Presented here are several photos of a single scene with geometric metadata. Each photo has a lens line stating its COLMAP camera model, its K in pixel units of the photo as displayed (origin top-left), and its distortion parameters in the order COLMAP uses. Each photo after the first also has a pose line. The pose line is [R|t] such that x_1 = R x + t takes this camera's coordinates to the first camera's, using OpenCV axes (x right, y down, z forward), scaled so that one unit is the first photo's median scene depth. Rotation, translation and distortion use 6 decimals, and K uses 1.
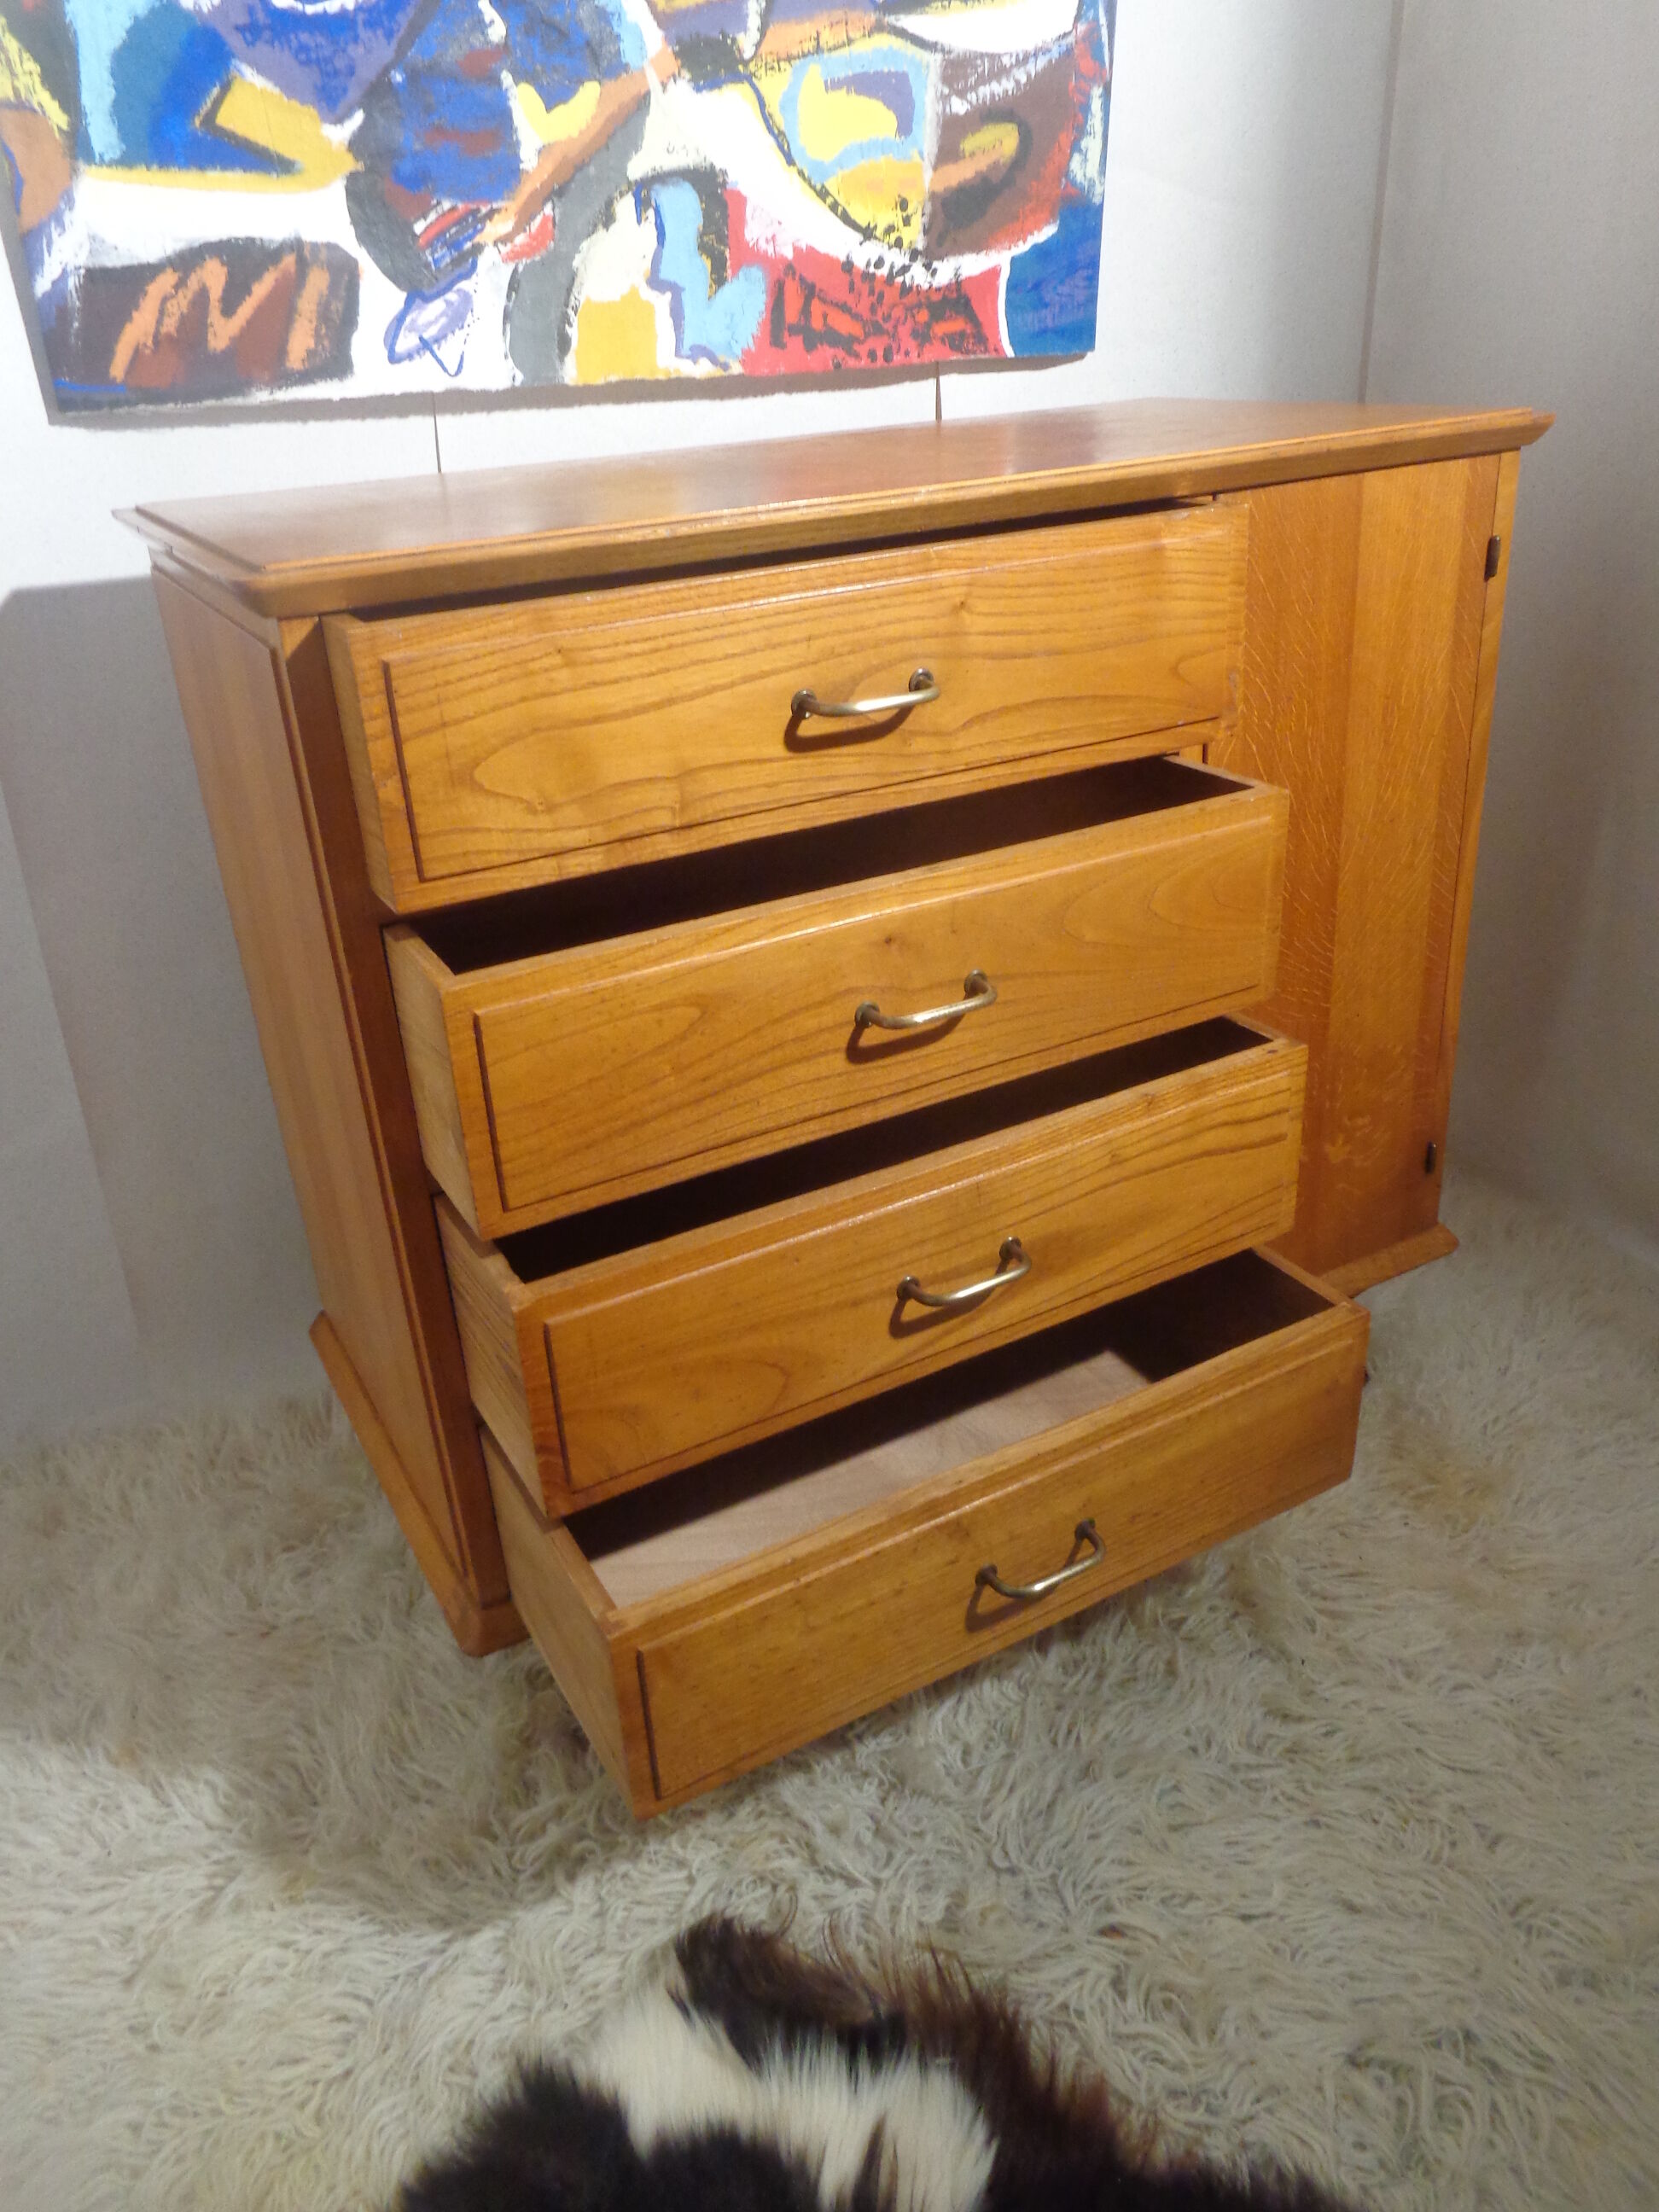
lens RADIAL K [[1652.3, 0, 814.4], [0, 1652.3, 1117.2], [0, 0, 1]] dist [-0.007308, 0.006412]
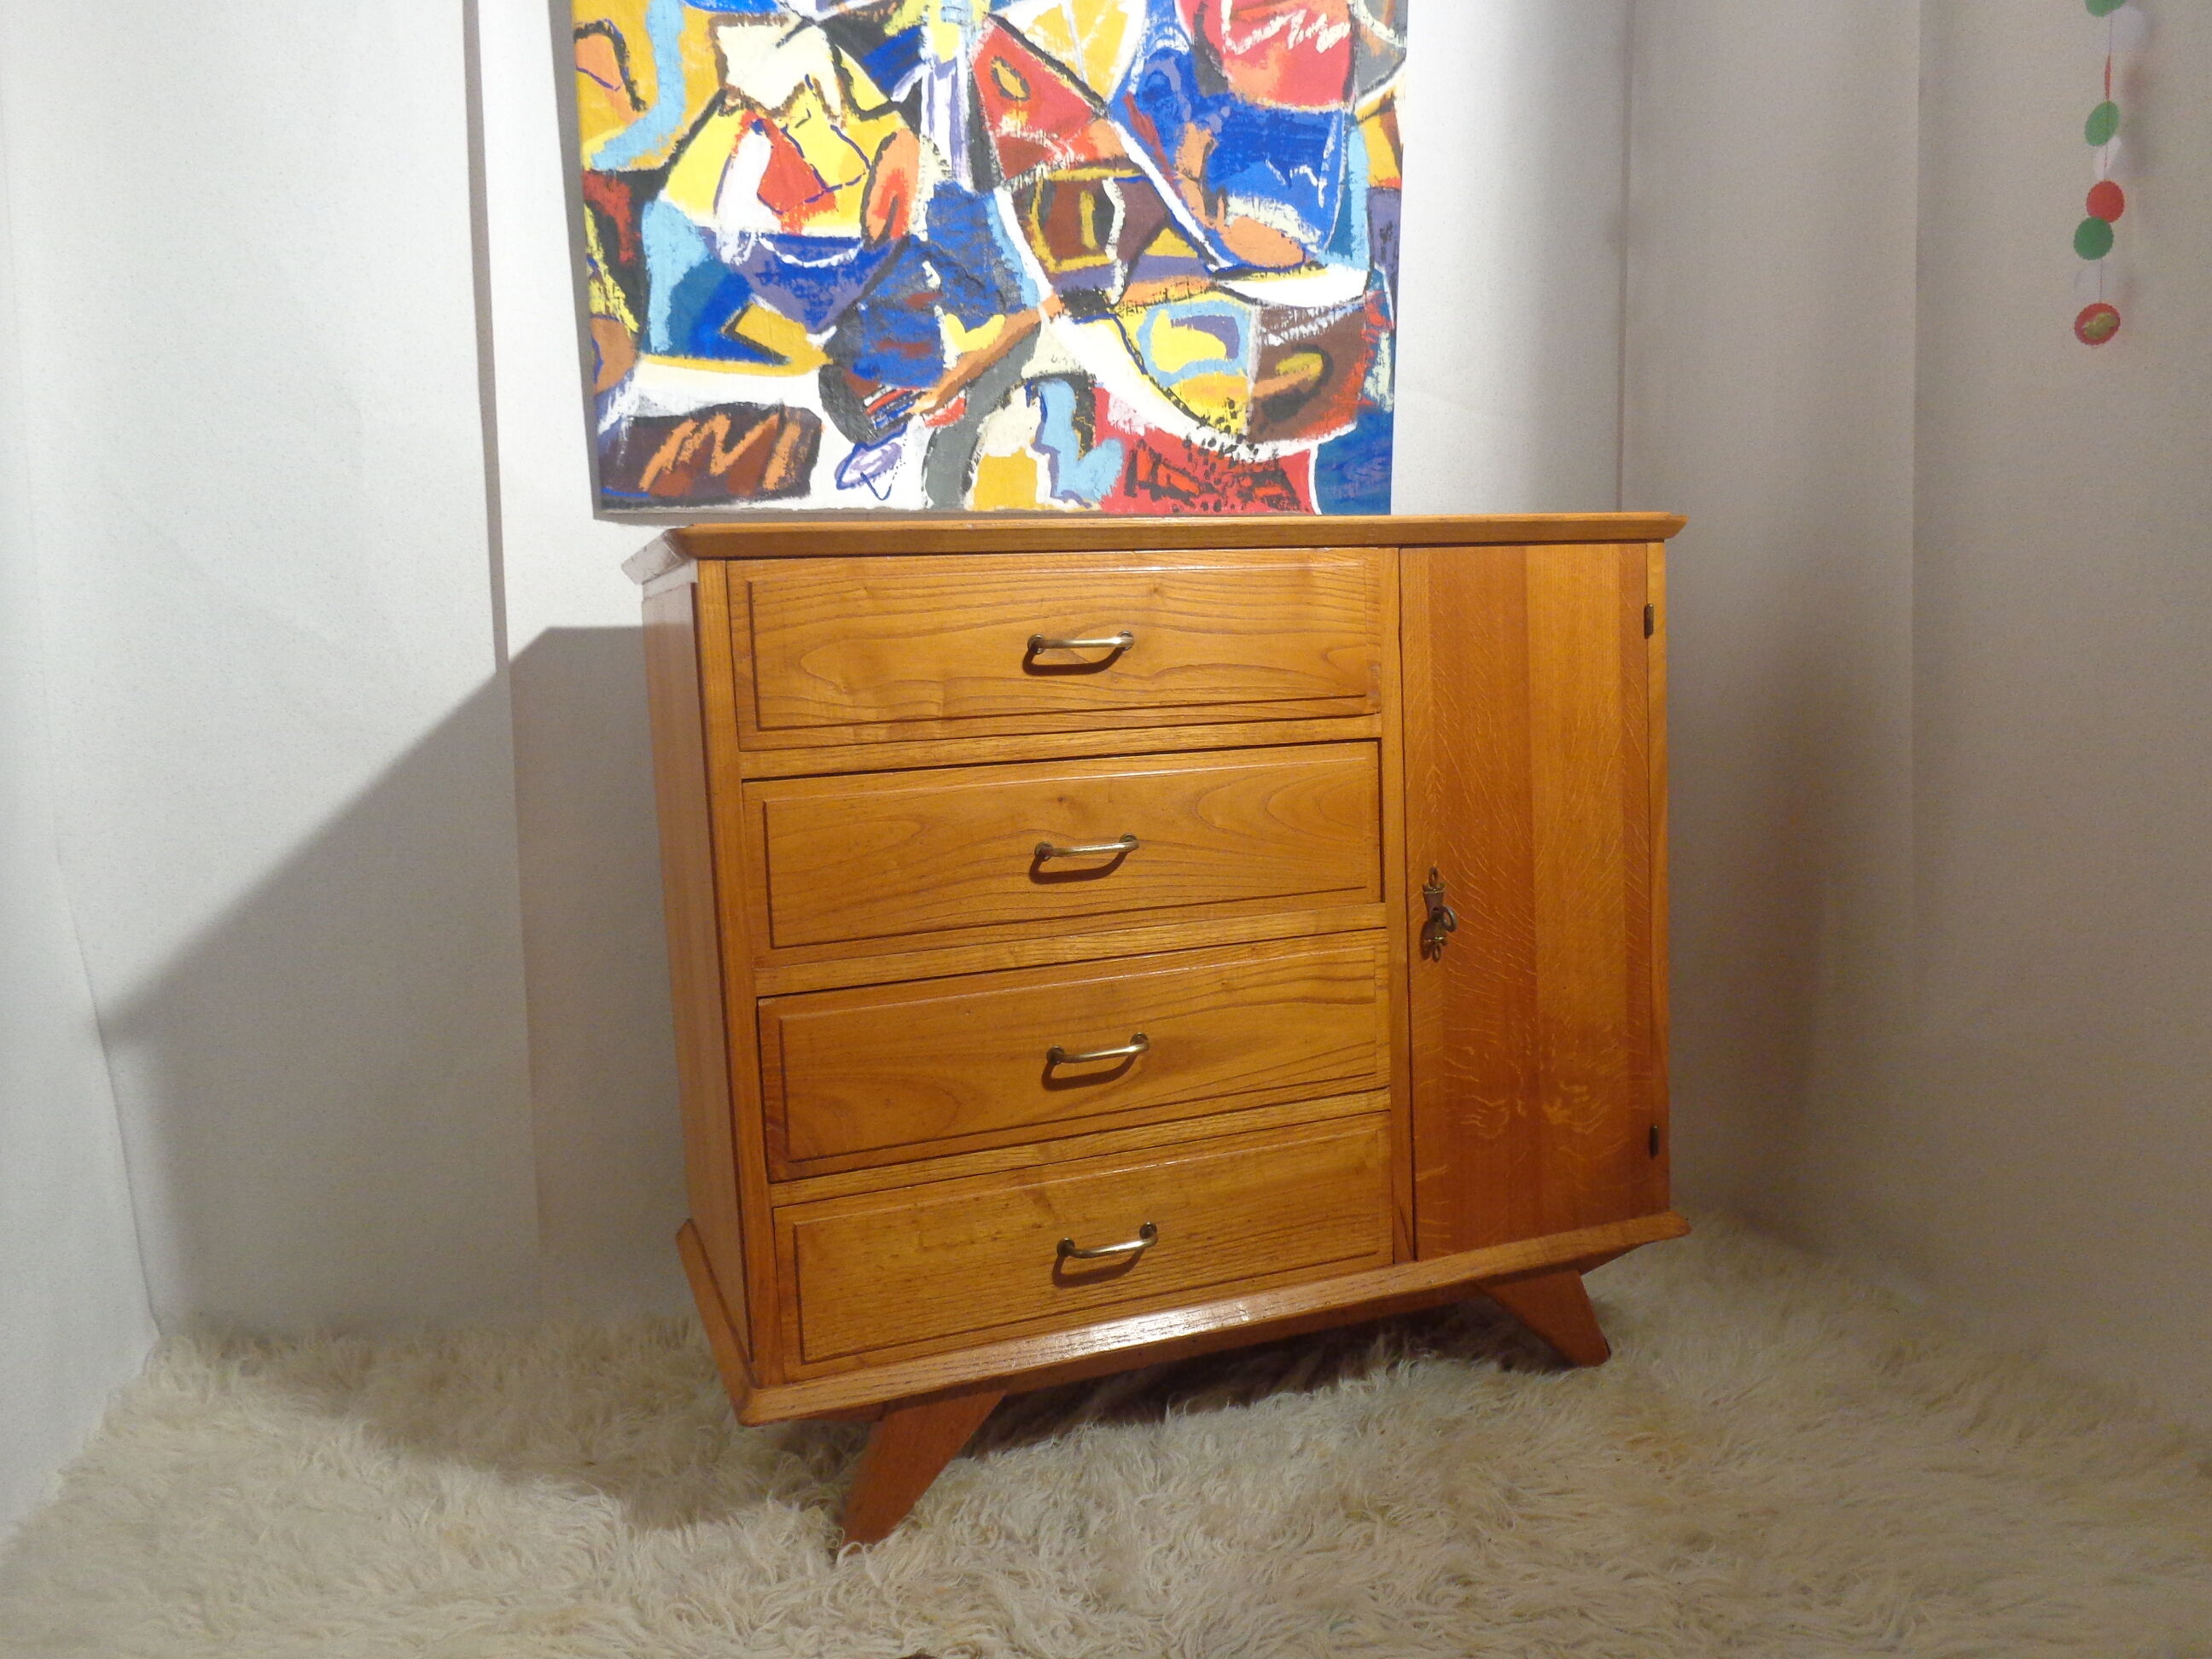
lens RADIAL K [[1652.3, 0, 1092.5], [0, 1652.3, 860.4], [0, 0, 1]] dist [-0.007308, 0.006412]
pose [[0.989815, 0.041160, -0.136277, 0.154568], [-0.082253, 0.946681, -0.311497, 0.248904], [0.116189, 0.319534, 0.940425, -0.175017]]
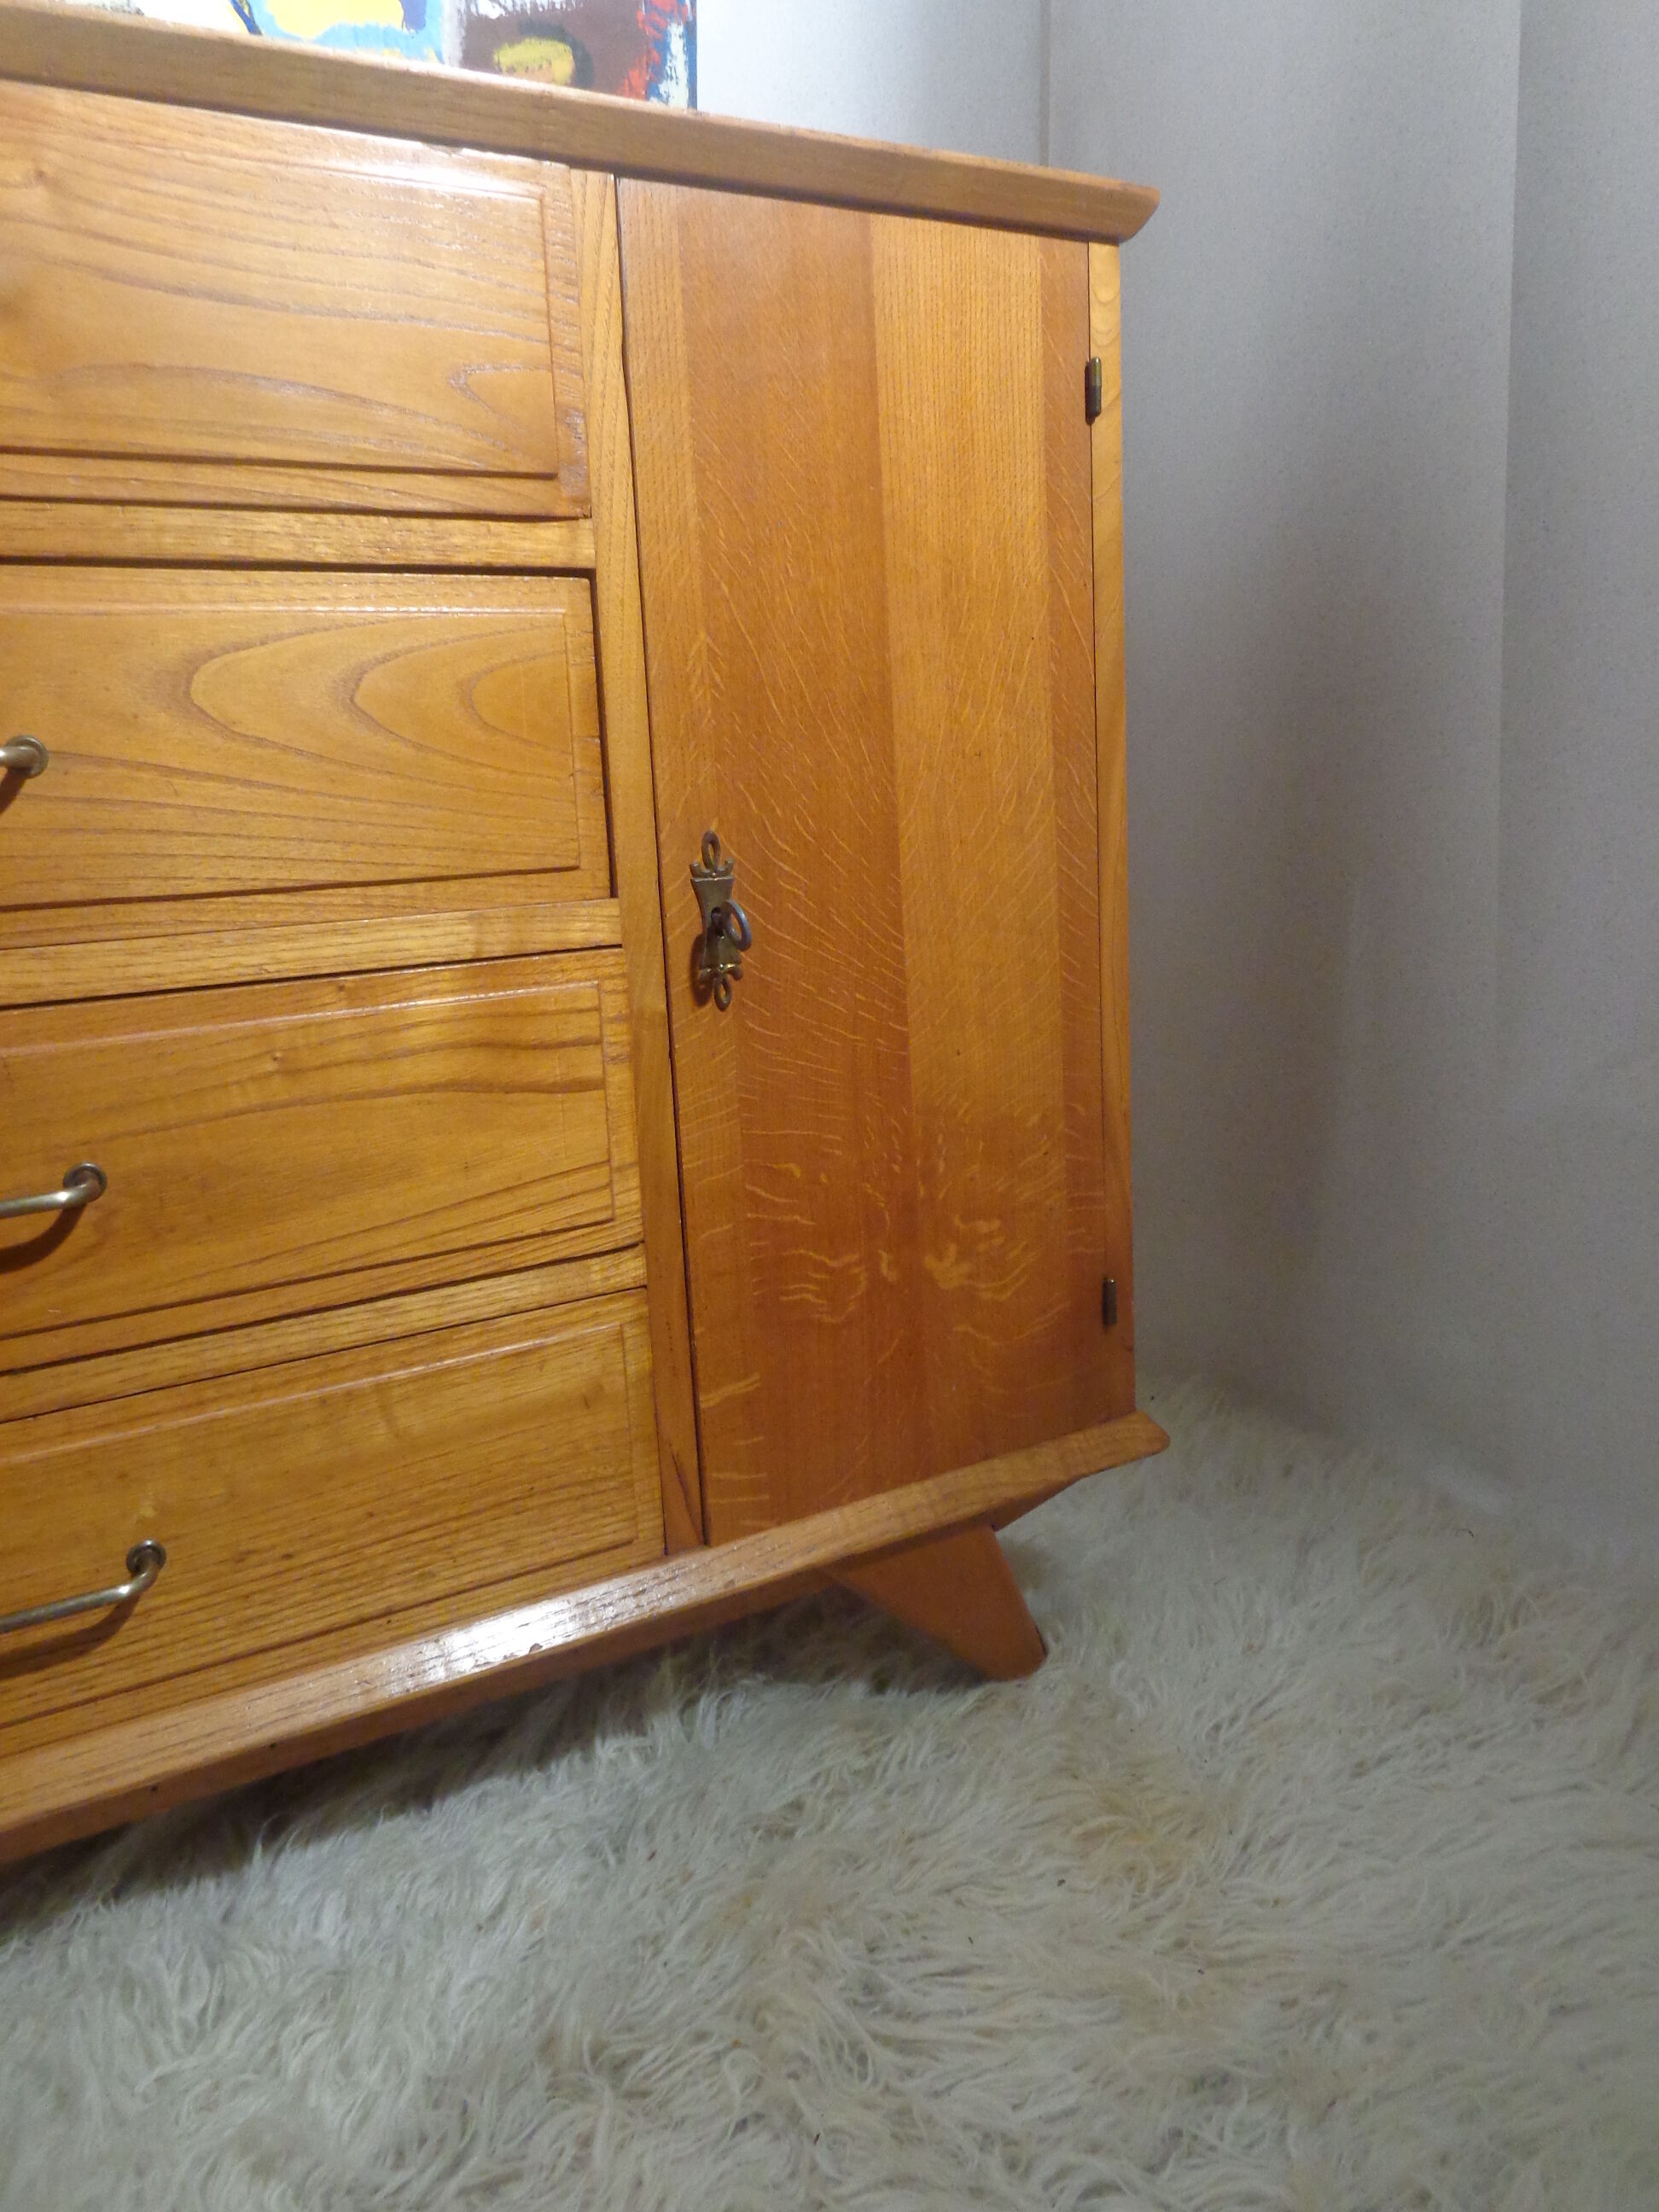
lens RADIAL K [[1652.3, 0, 819.9], [0, 1652.3, 1102.5], [0, 0, 1]] dist [-0.007308, 0.006412]
pose [[0.999290, 0.016998, 0.033617, 0.253836], [-0.008133, 0.968710, -0.248064, 0.125216], [-0.036781, 0.247614, 0.968160, 0.363323]]
